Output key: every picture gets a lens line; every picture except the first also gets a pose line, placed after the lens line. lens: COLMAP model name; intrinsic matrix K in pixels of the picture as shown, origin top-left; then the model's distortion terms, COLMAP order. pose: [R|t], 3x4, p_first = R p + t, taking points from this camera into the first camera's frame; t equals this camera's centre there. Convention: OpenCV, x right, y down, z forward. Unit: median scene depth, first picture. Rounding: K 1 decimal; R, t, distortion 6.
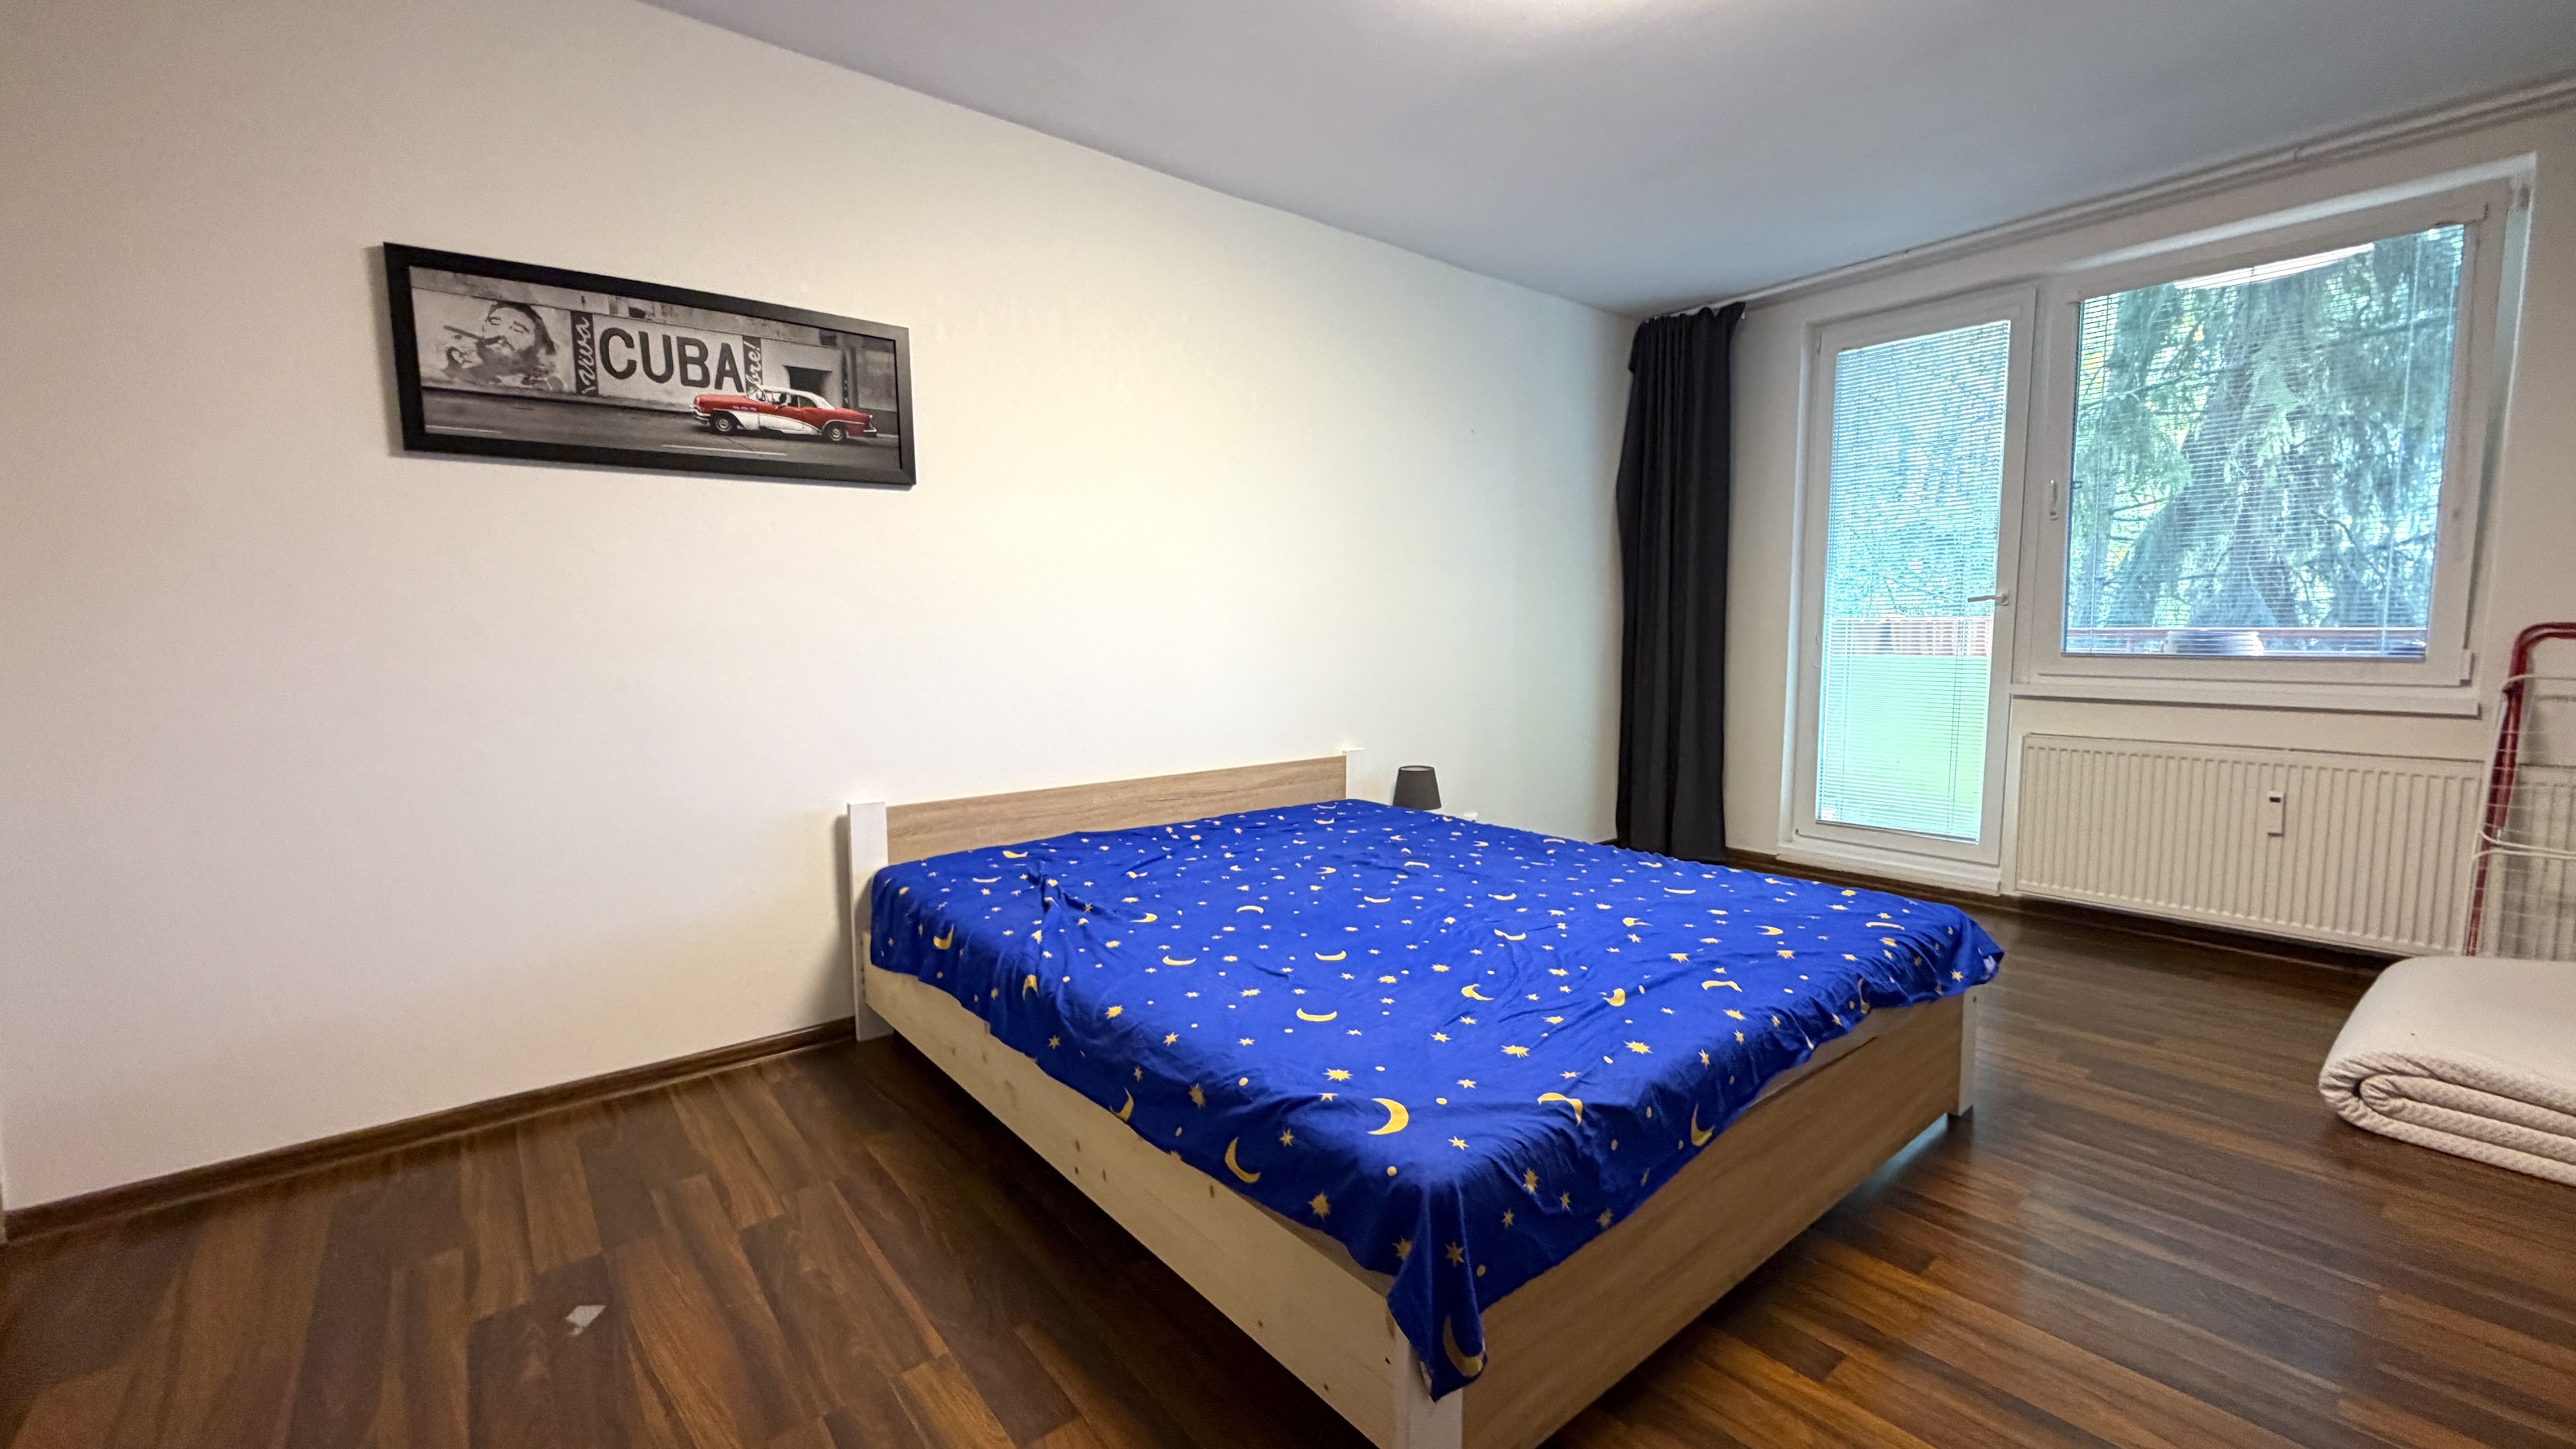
lens RADIAL K [[1021.5, 0, 1281.2], [0, 1021.5, 718.4], [0, 0, 1]] dist [0.000226, -0.000138]
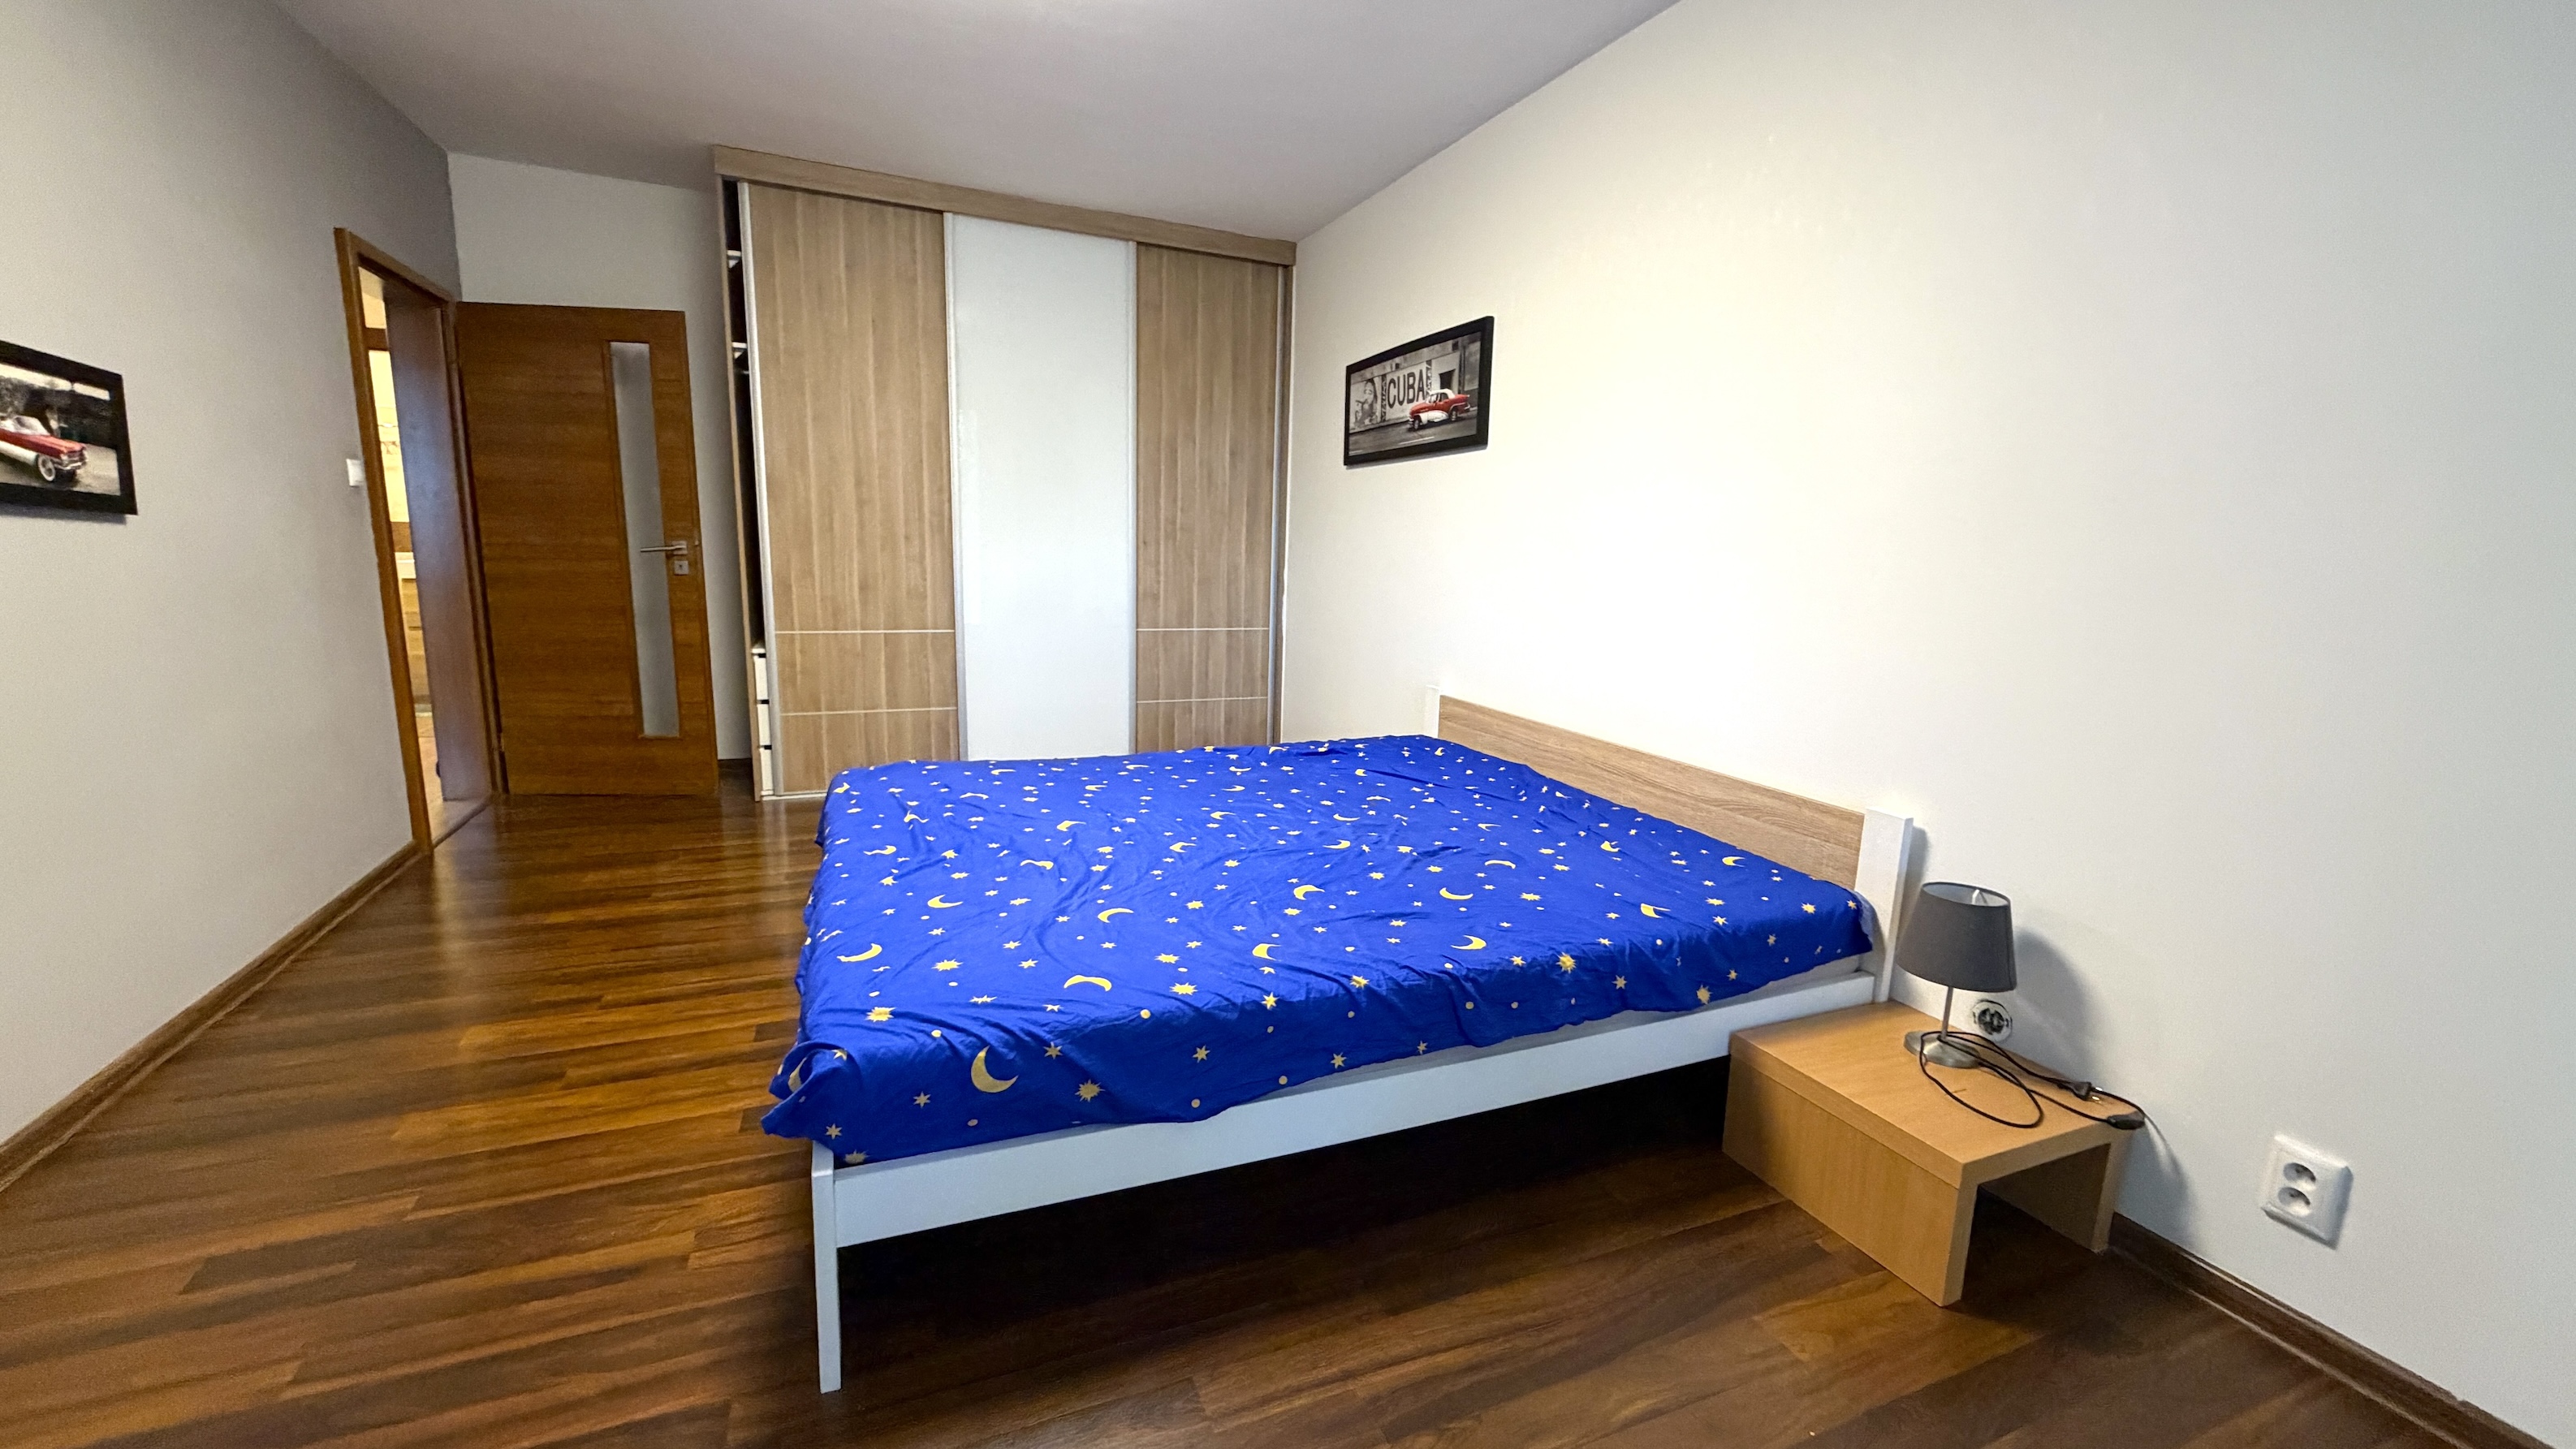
lens RADIAL K [[1021.5, 0, 1281.2], [0, 1021.5, 718.4], [0, 0, 1]] dist [0.000226, -0.000138]
pose [[-0.283830, 0.162455, -0.945013, 1.029606], [-0.113936, 0.972847, 0.201460, -0.140514], [0.952082, 0.164852, -0.257613, 1.259588]]
